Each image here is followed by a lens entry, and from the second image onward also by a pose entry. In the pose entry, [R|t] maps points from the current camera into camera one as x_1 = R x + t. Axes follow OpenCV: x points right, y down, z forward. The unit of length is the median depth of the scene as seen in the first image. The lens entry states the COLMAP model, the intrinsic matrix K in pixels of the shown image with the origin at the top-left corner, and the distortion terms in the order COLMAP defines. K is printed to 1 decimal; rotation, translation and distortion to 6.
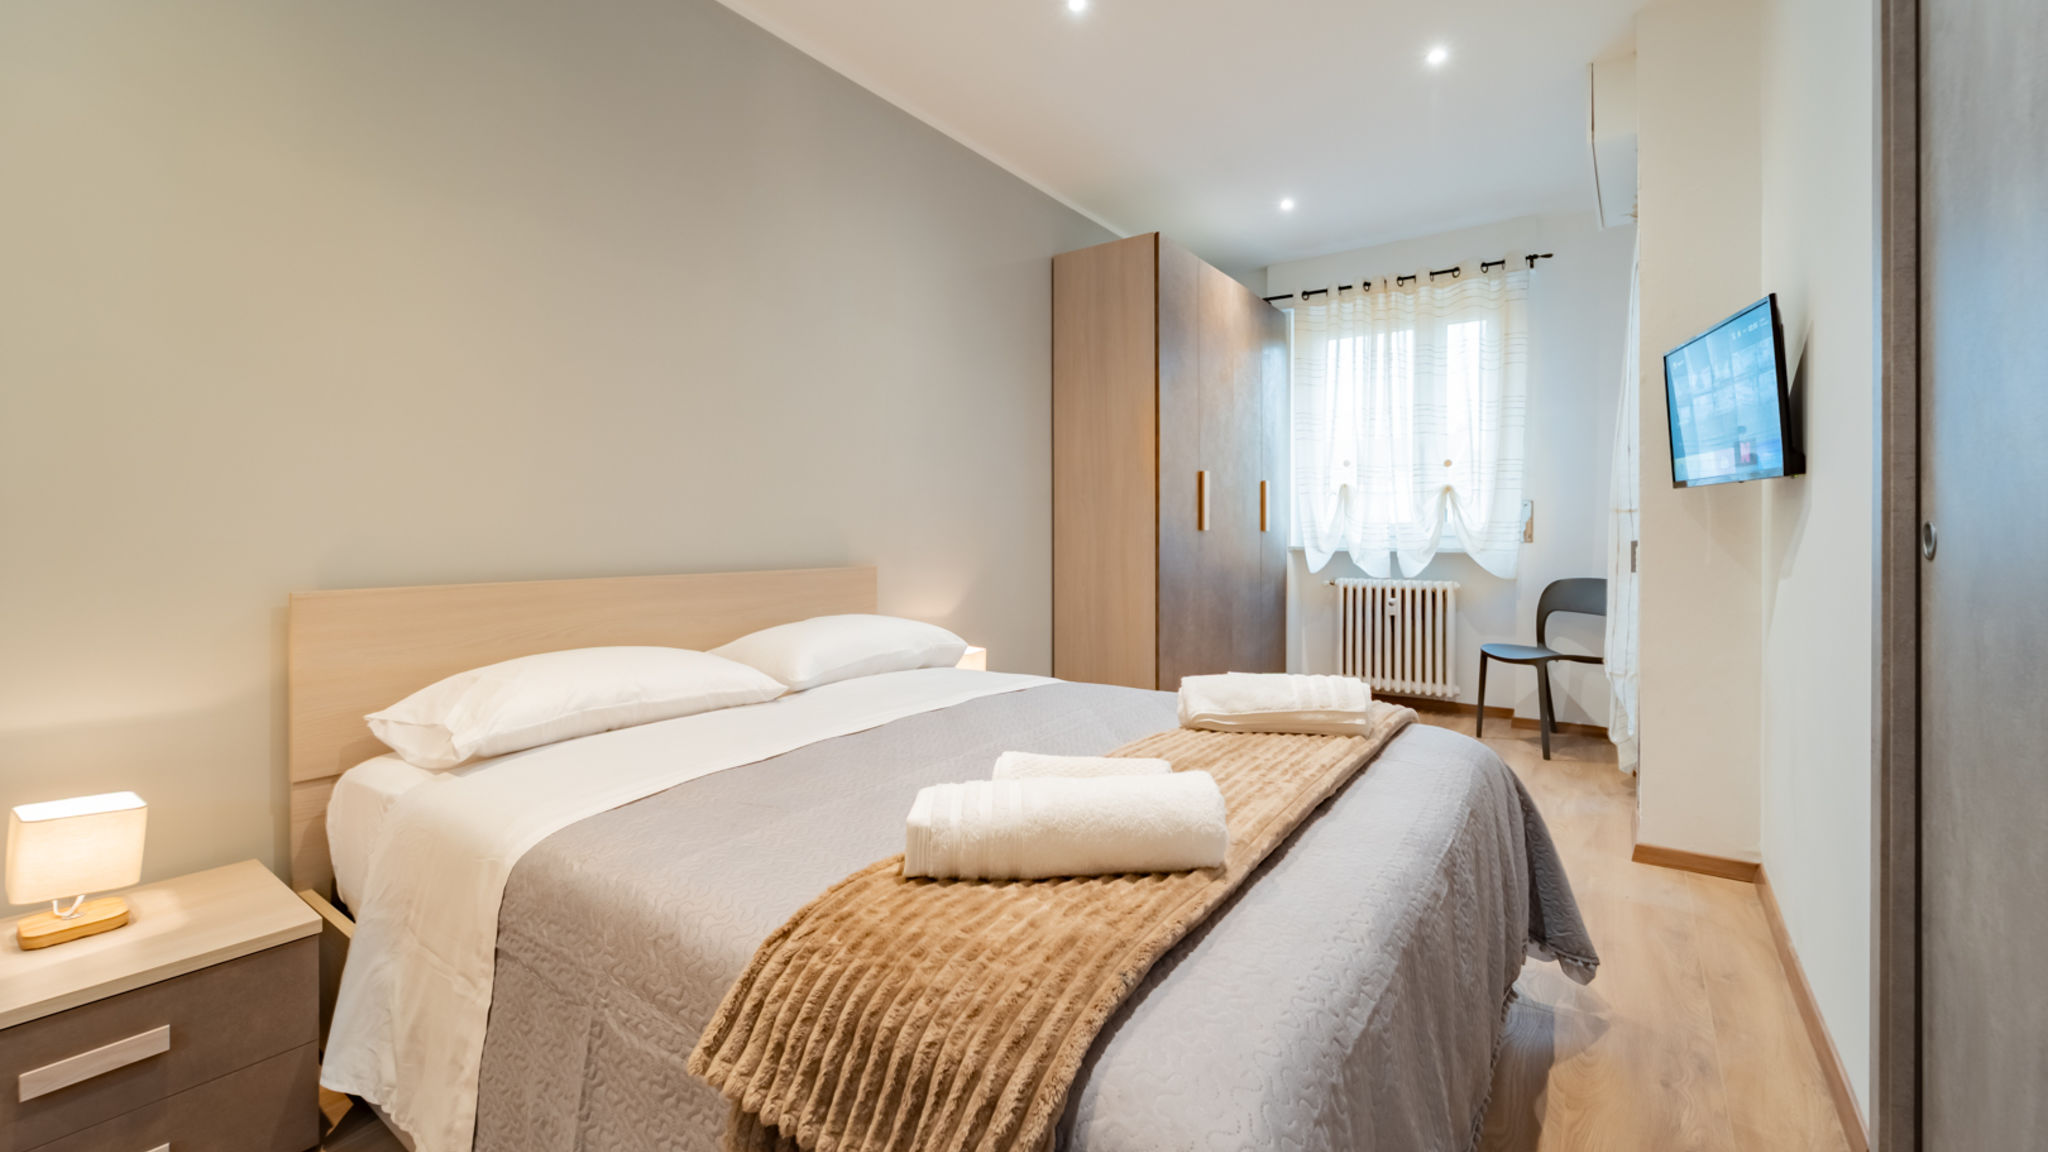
lens RADIAL K [[829.7, 0, 1020.0], [0, 829.7, 538.2], [0, 0, 1]] dist [-0.000200, -0.000118]
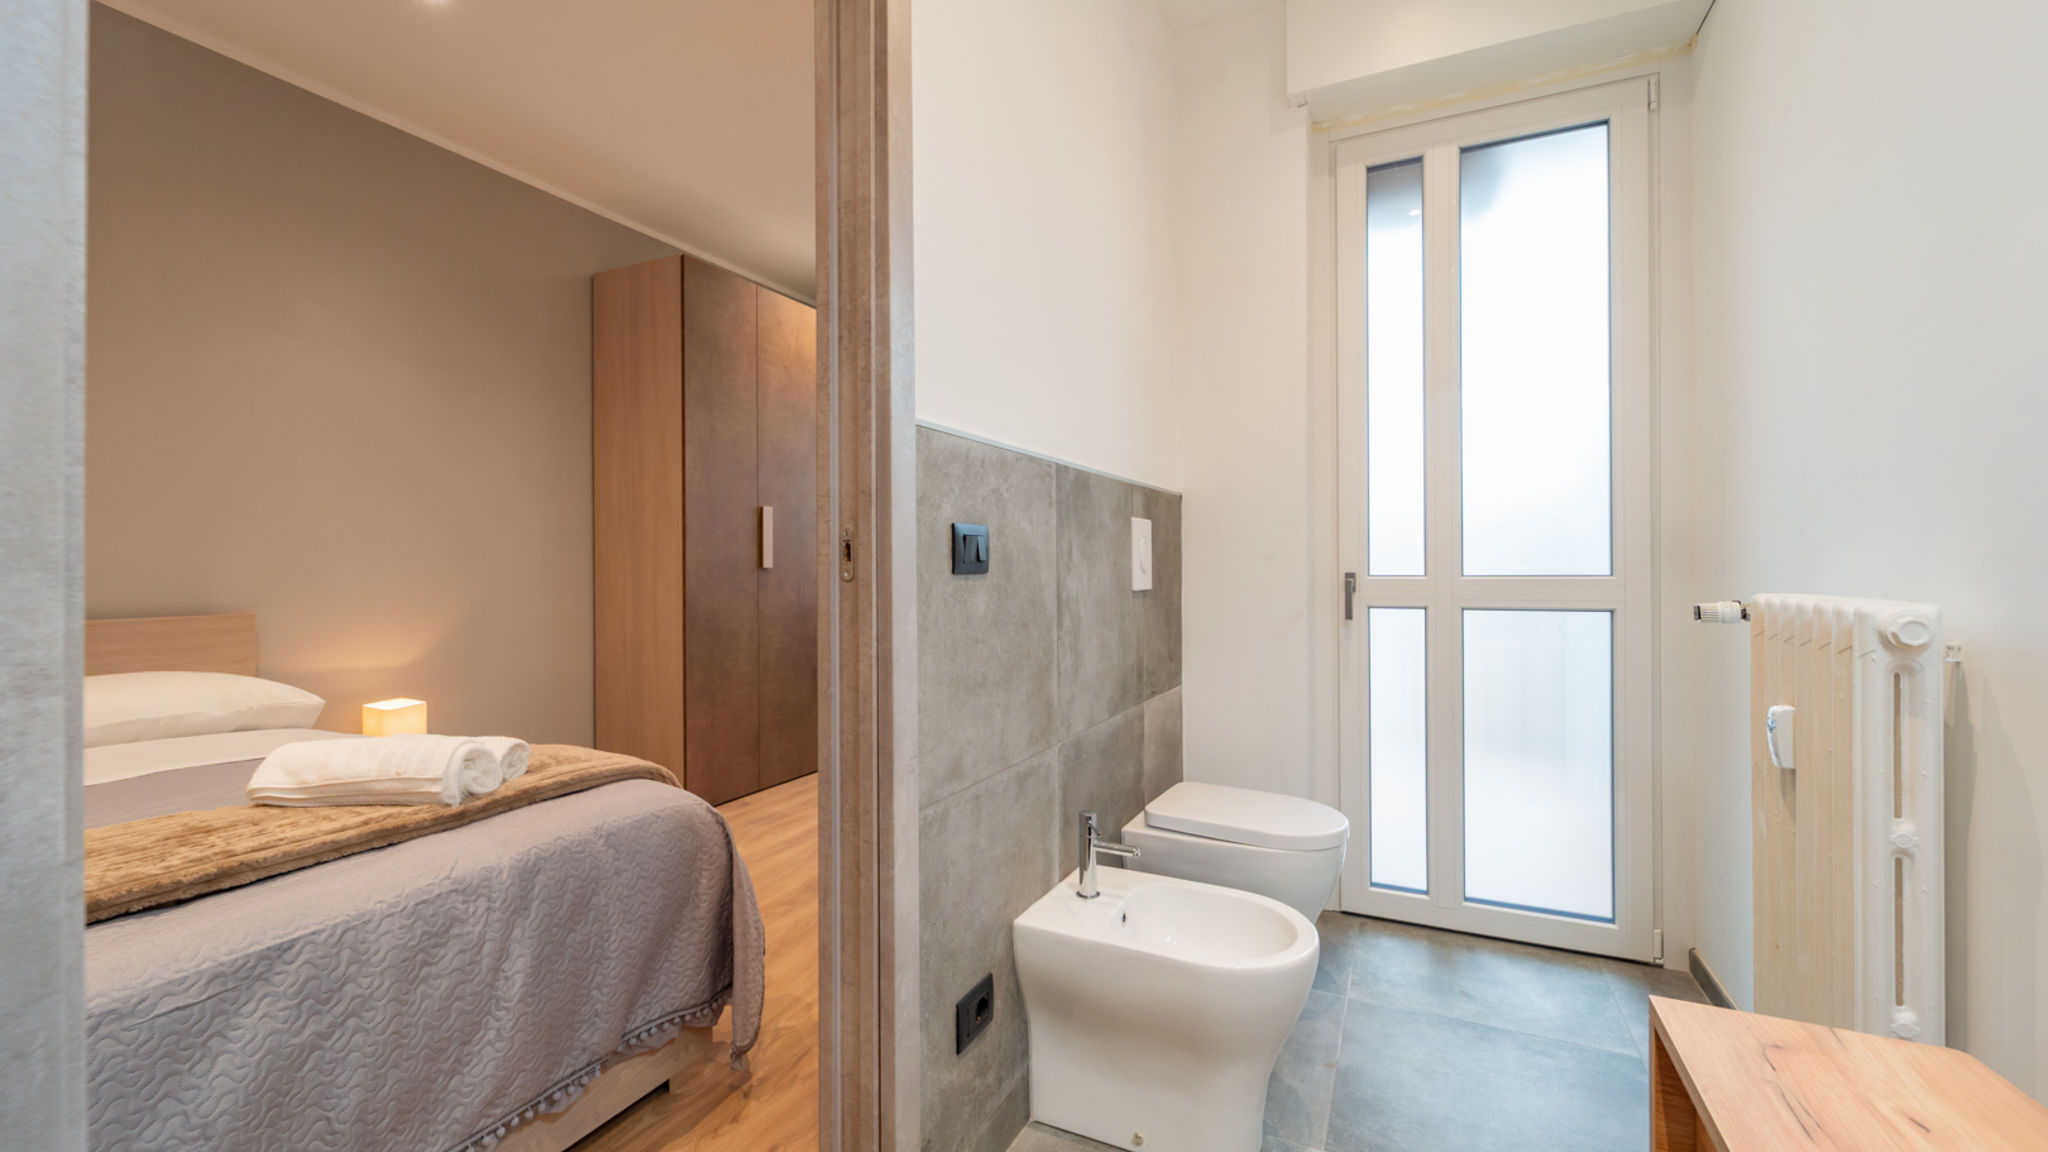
lens RADIAL K [[831.4, 0, 1019.8], [0, 831.4, 567.2], [0, 0, 1]] dist [-0.000764, -0.000576]
pose [[0.983011, -0.000763, 0.183545, 0.336489], [0.001696, 0.999986, -0.004927, -0.005594], [-0.183539, 0.005154, 0.982999, -0.002716]]
